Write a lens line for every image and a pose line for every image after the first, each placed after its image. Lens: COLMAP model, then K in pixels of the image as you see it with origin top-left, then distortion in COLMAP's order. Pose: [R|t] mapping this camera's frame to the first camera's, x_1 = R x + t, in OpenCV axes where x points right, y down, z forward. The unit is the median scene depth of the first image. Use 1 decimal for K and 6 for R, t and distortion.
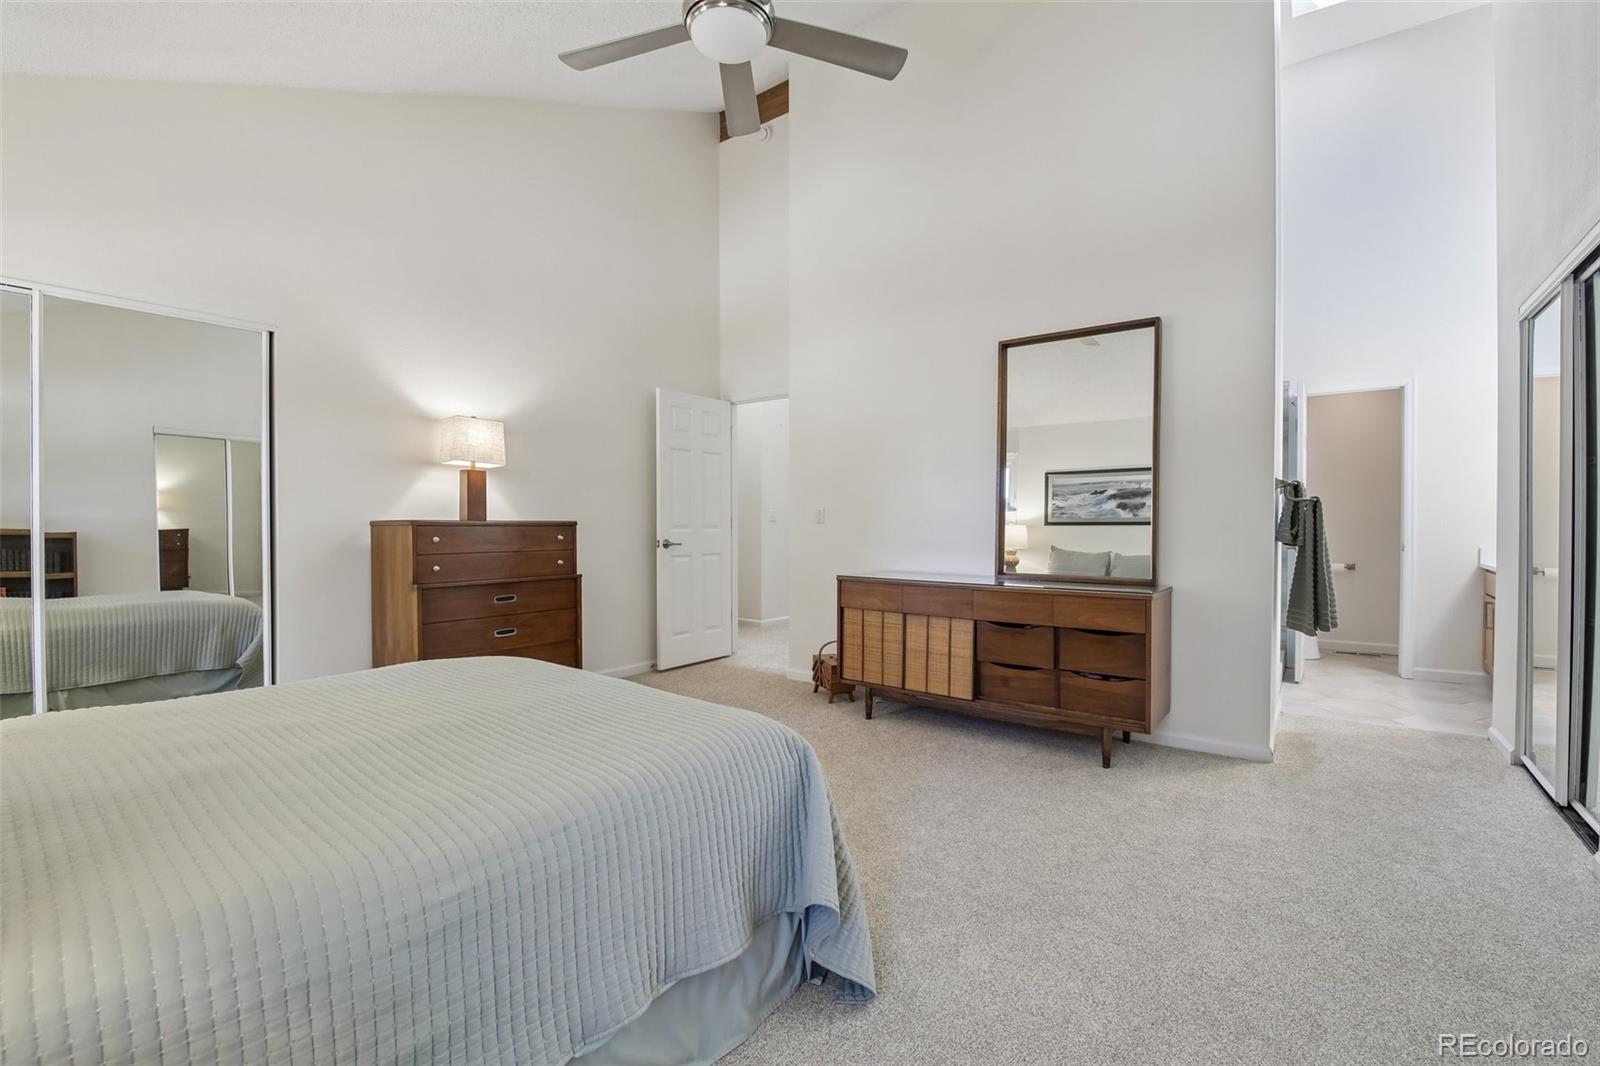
lens RADIAL K [[689.5, 0, 808.1], [0, 689.5, 531.6], [0, 0, 1]] dist [-0.007995, -0.004219]
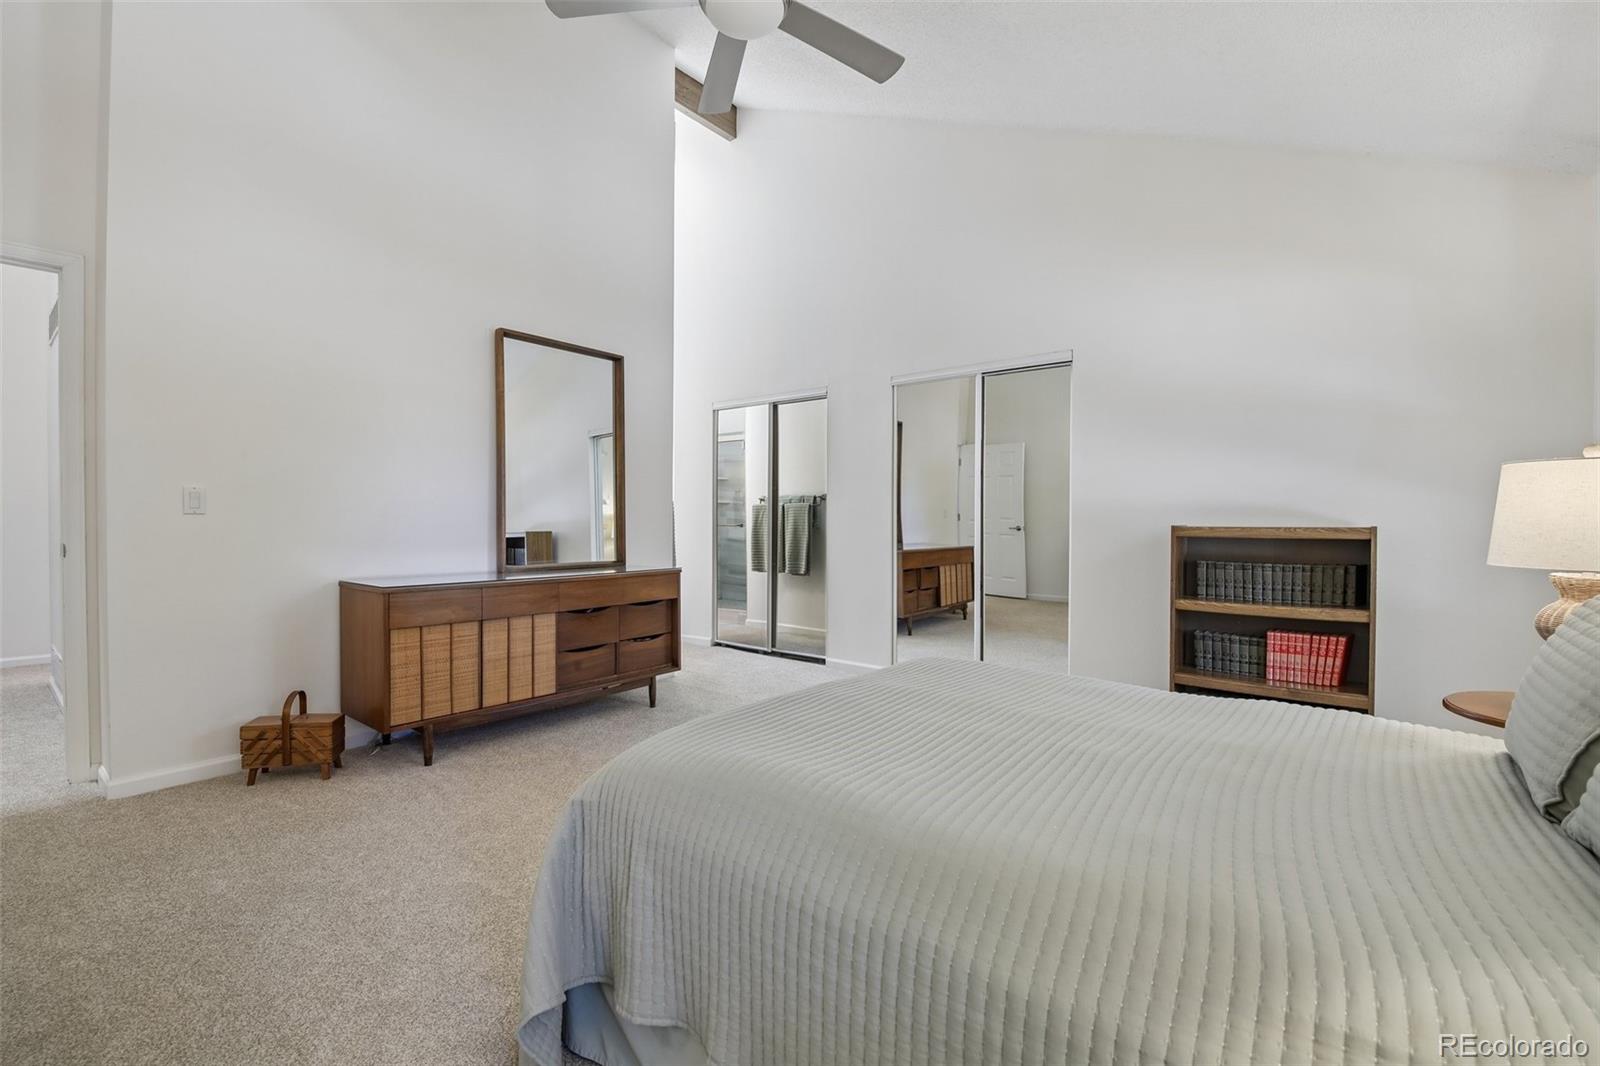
lens RADIAL K [[689.5, 0, 804.0], [0, 689.5, 527.9], [0, 0, 1]] dist [-0.007995, -0.004219]
pose [[0.024429, -0.012352, 0.999625, -0.711732], [0.006205, 0.999906, 0.012204, -0.005060], [-0.999682, 0.005905, 0.024504, 0.579183]]
